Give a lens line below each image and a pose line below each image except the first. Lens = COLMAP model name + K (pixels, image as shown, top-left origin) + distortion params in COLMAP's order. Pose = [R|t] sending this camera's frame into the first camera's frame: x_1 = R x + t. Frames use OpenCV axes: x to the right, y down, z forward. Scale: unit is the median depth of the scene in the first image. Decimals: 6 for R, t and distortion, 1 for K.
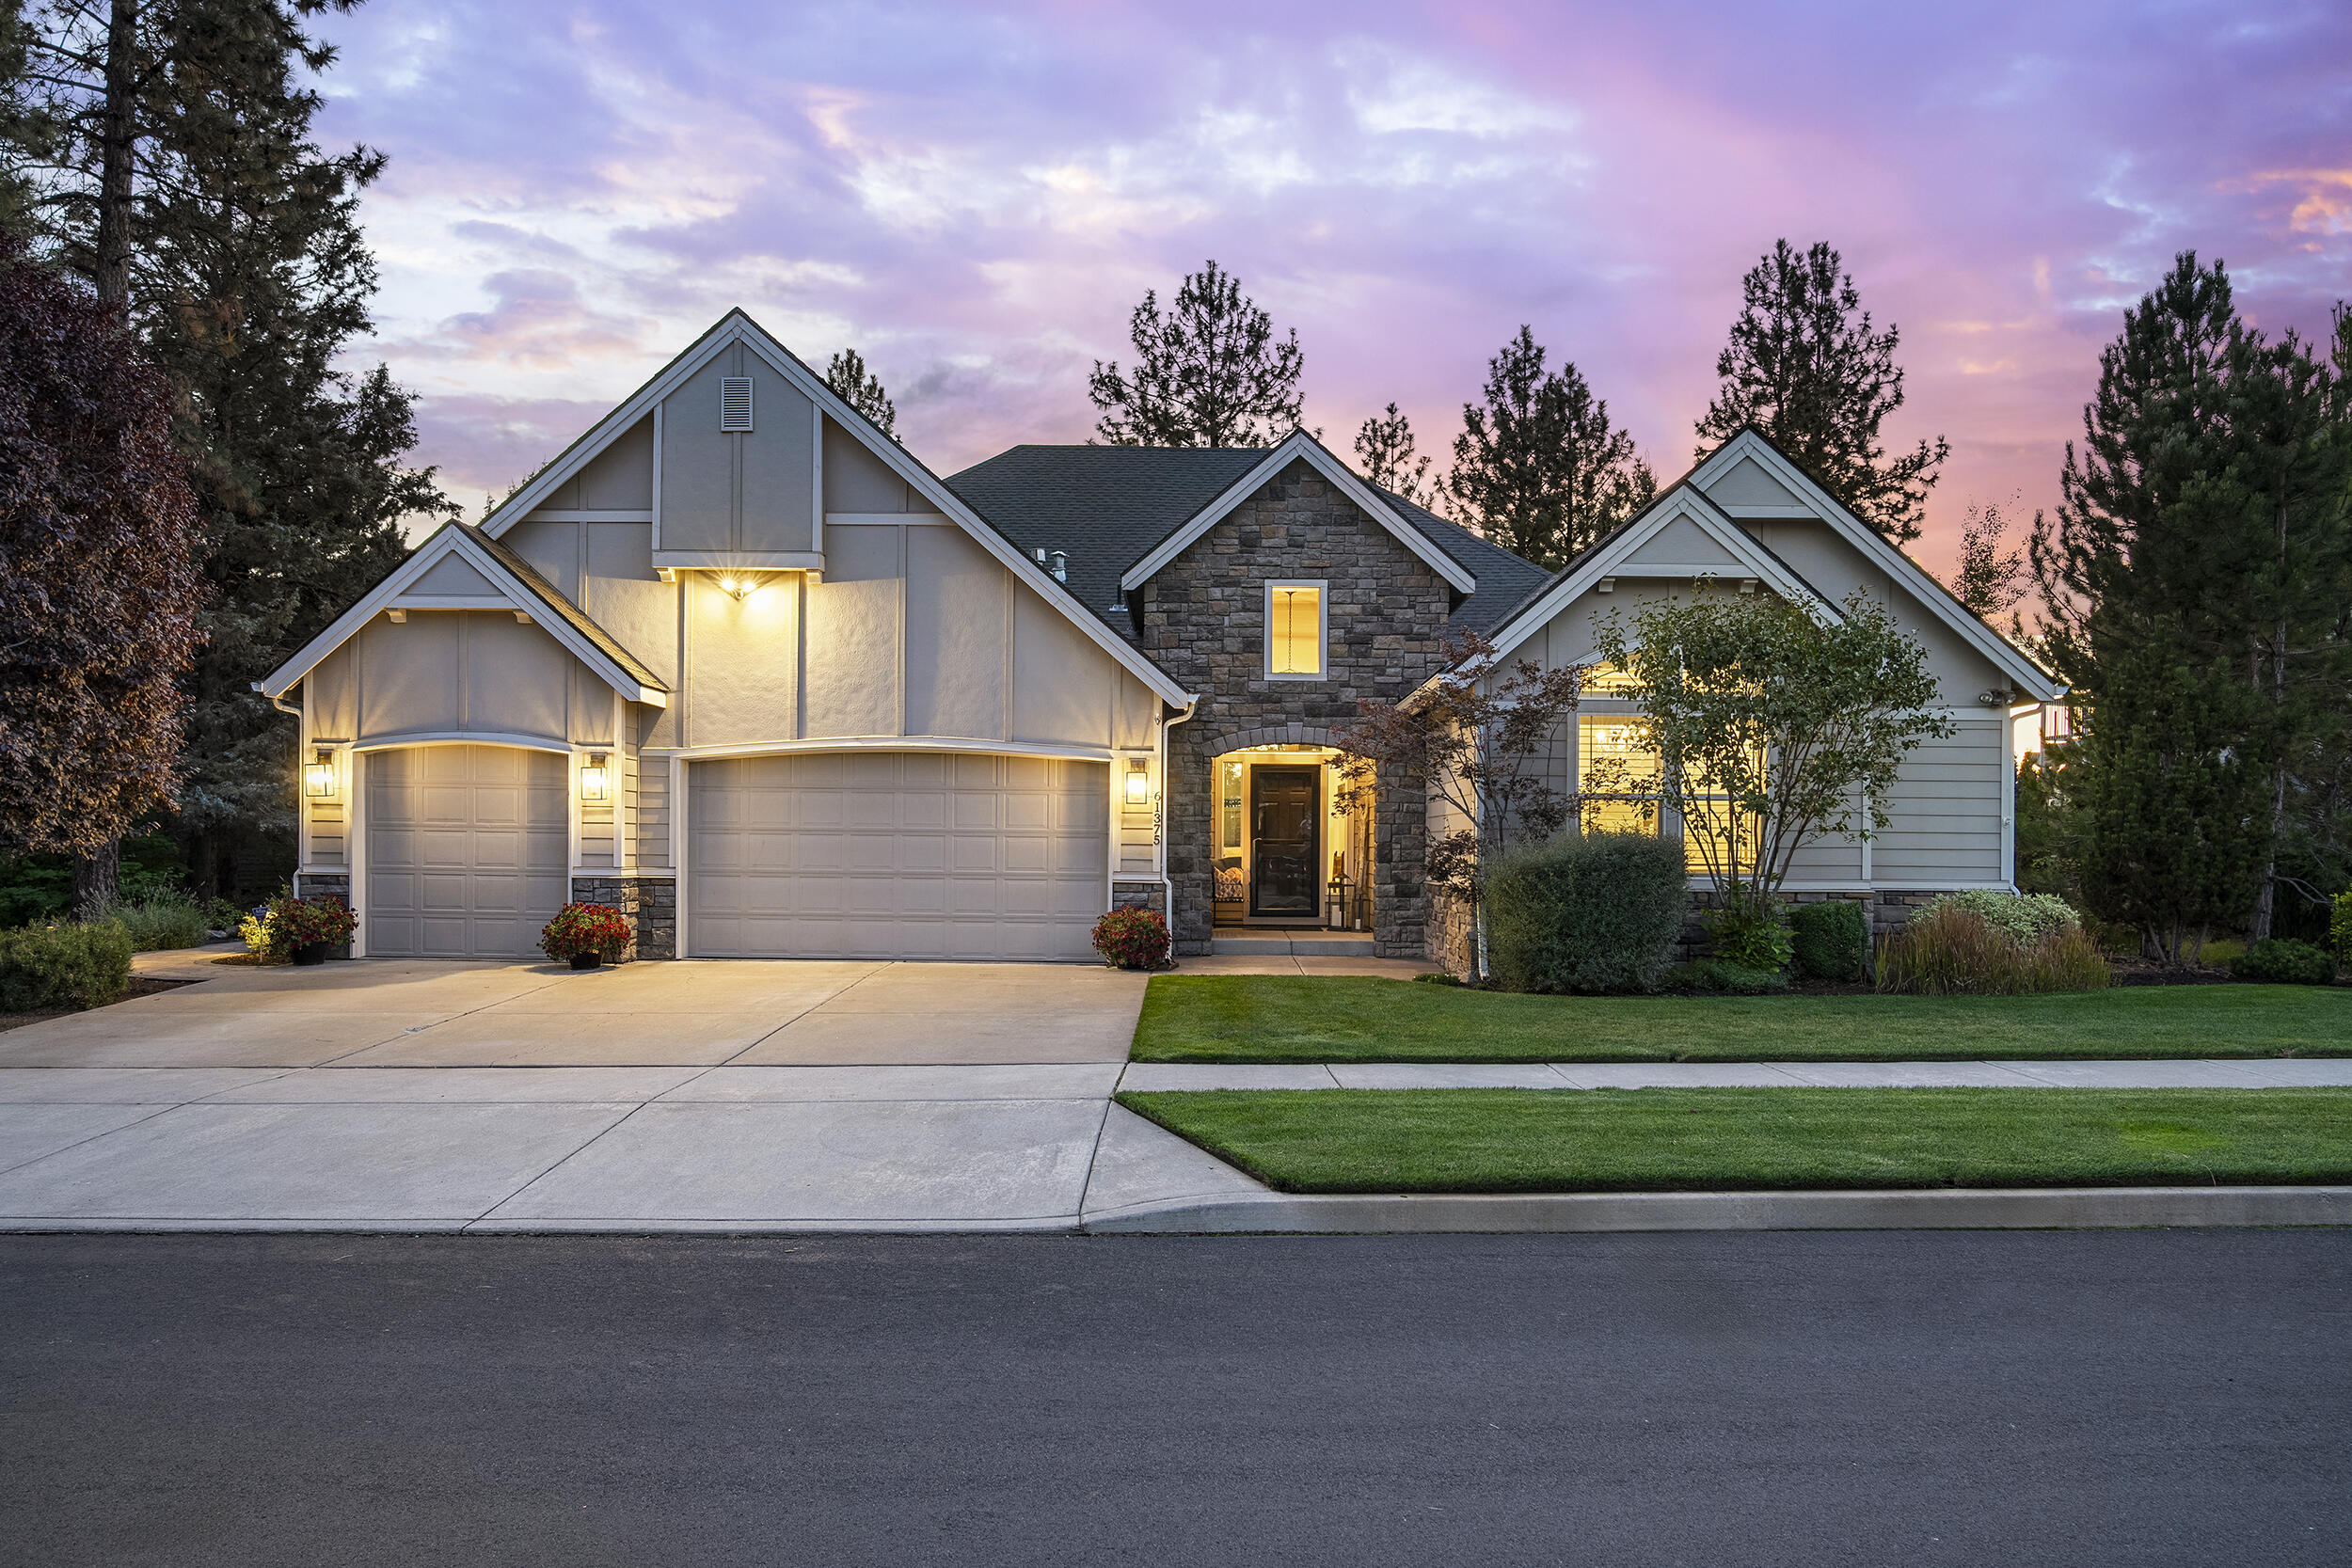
lens RADIAL K [[1672.5, 0, 1176.0], [0, 1672.5, 784.0], [0, 0, 1]] dist [-0.004136, -0.002549]
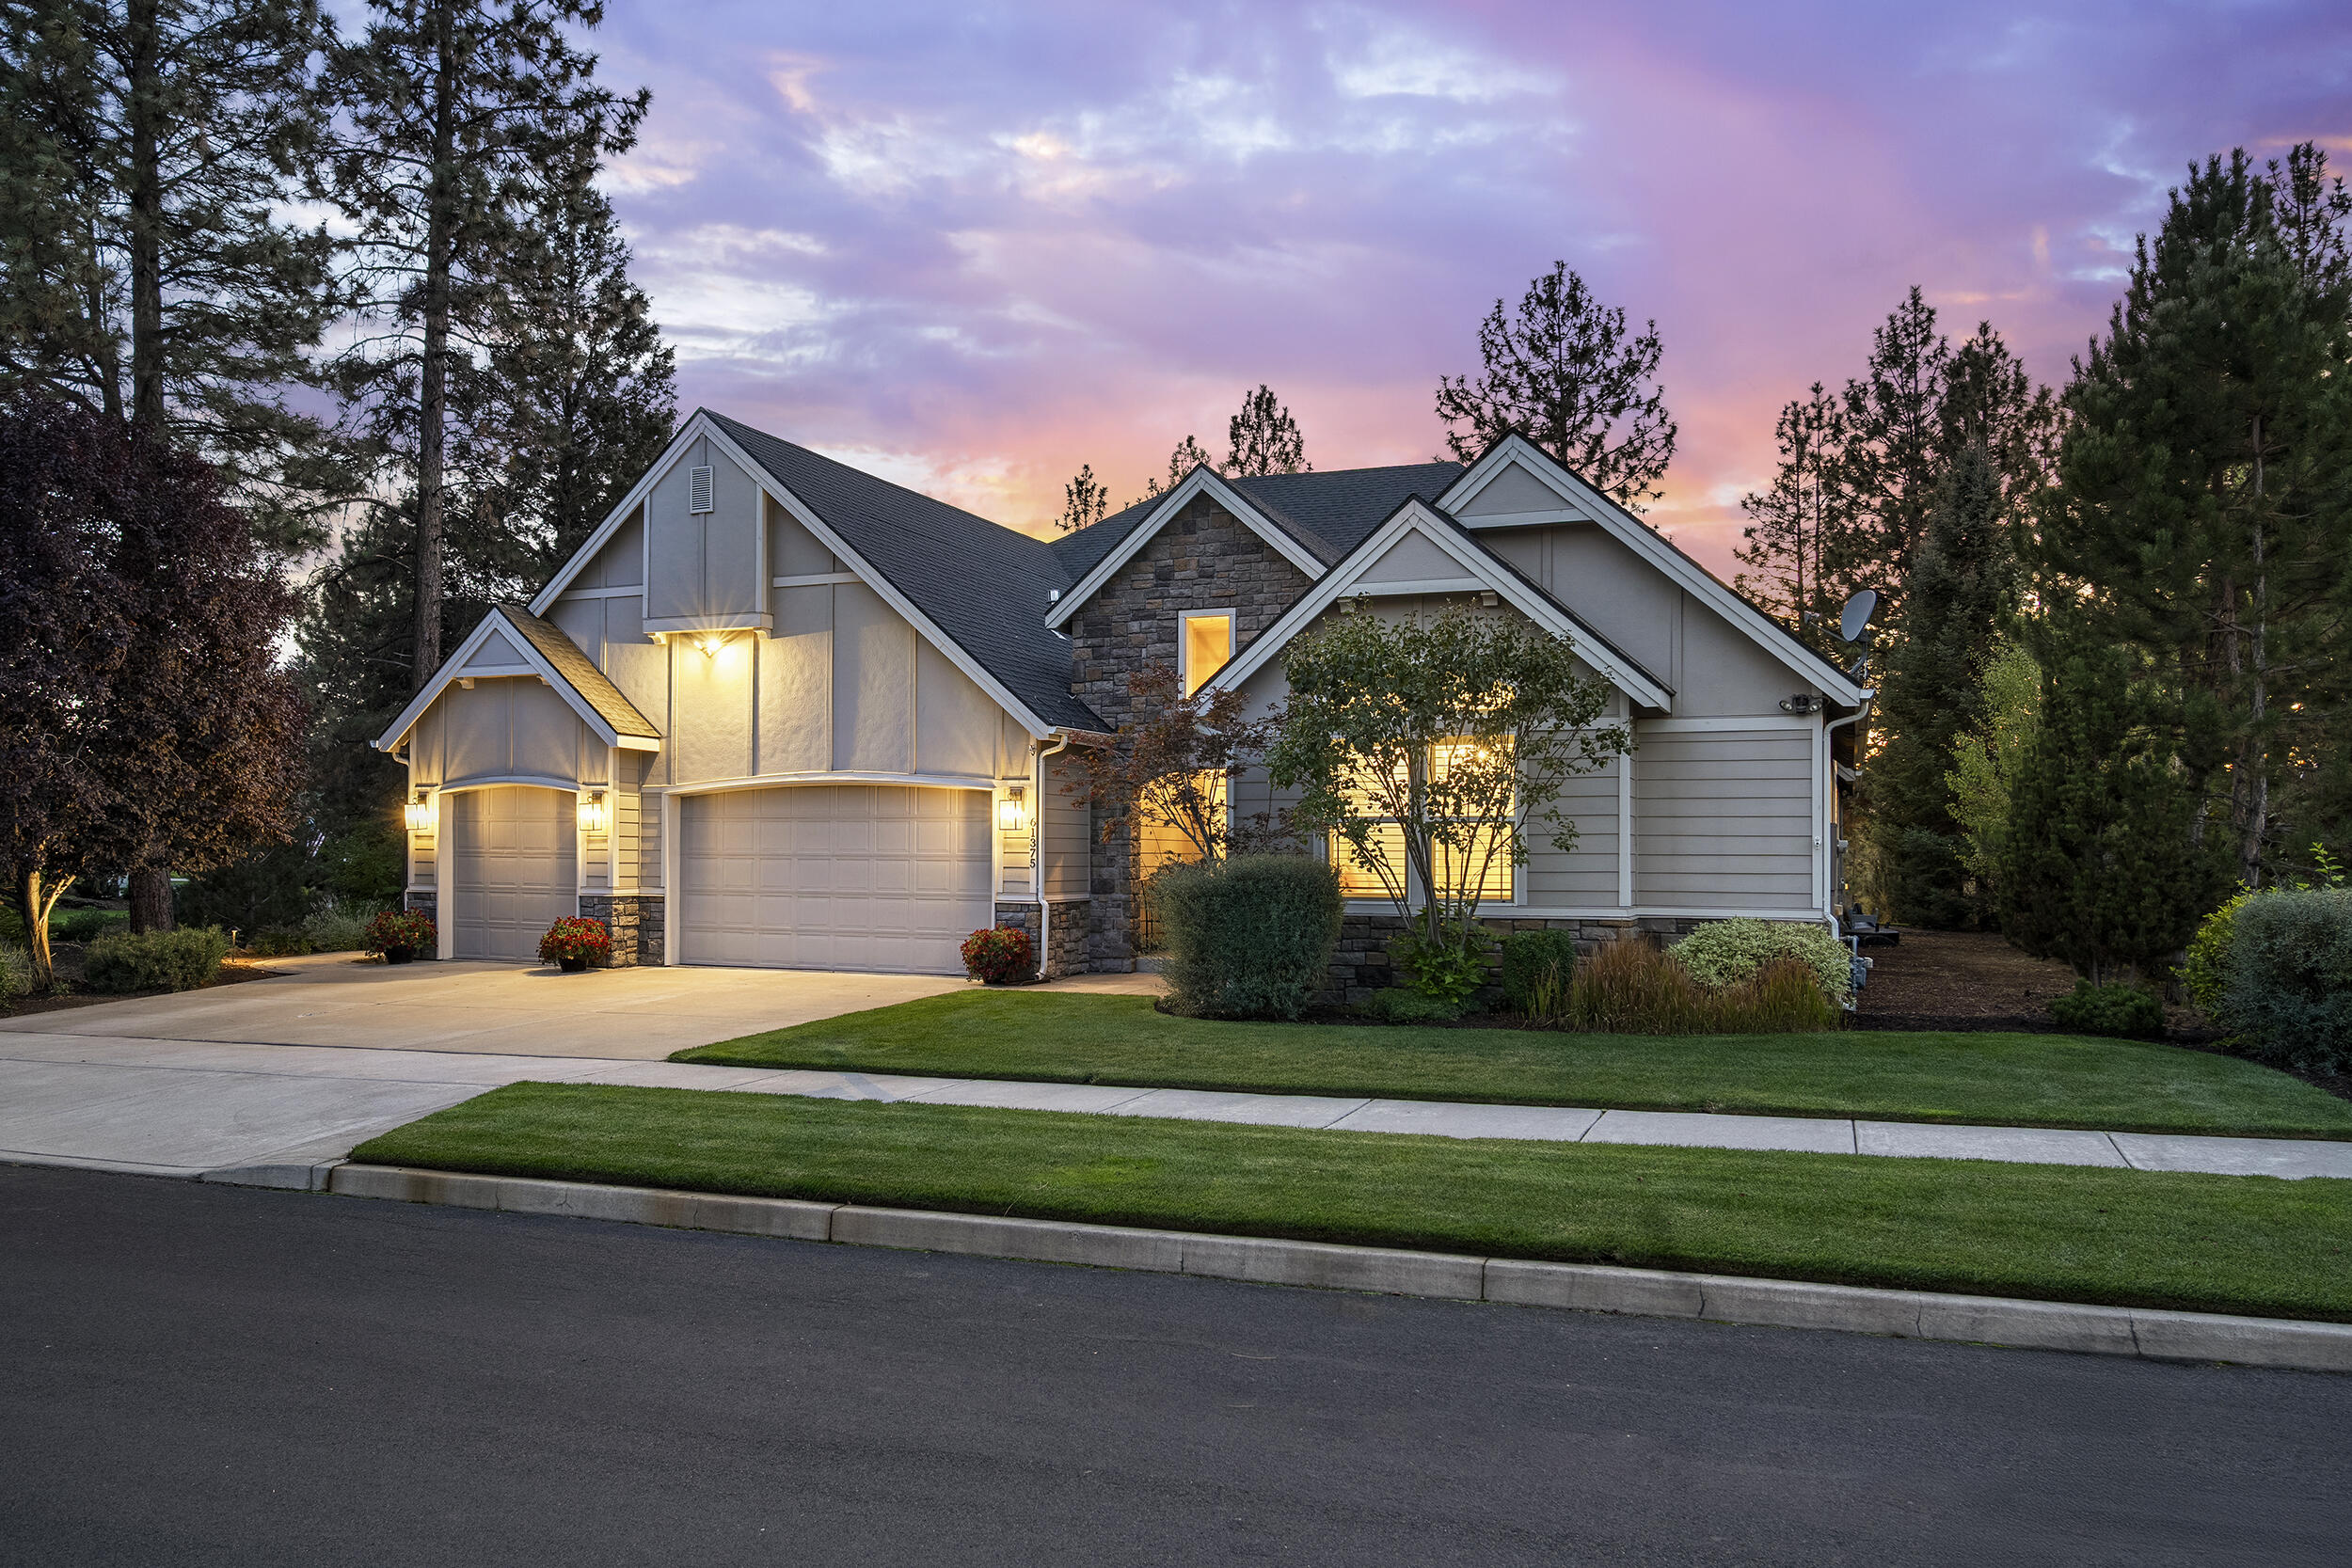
lens RADIAL K [[1672.5, 0, 1176.0], [0, 1672.5, 784.0], [0, 0, 1]] dist [-0.004136, -0.002549]
pose [[0.930938, -0.018721, -0.364697, 0.462338], [0.015883, 0.999816, -0.010780, -0.004199], [0.364832, 0.004243, 0.931064, 0.037524]]
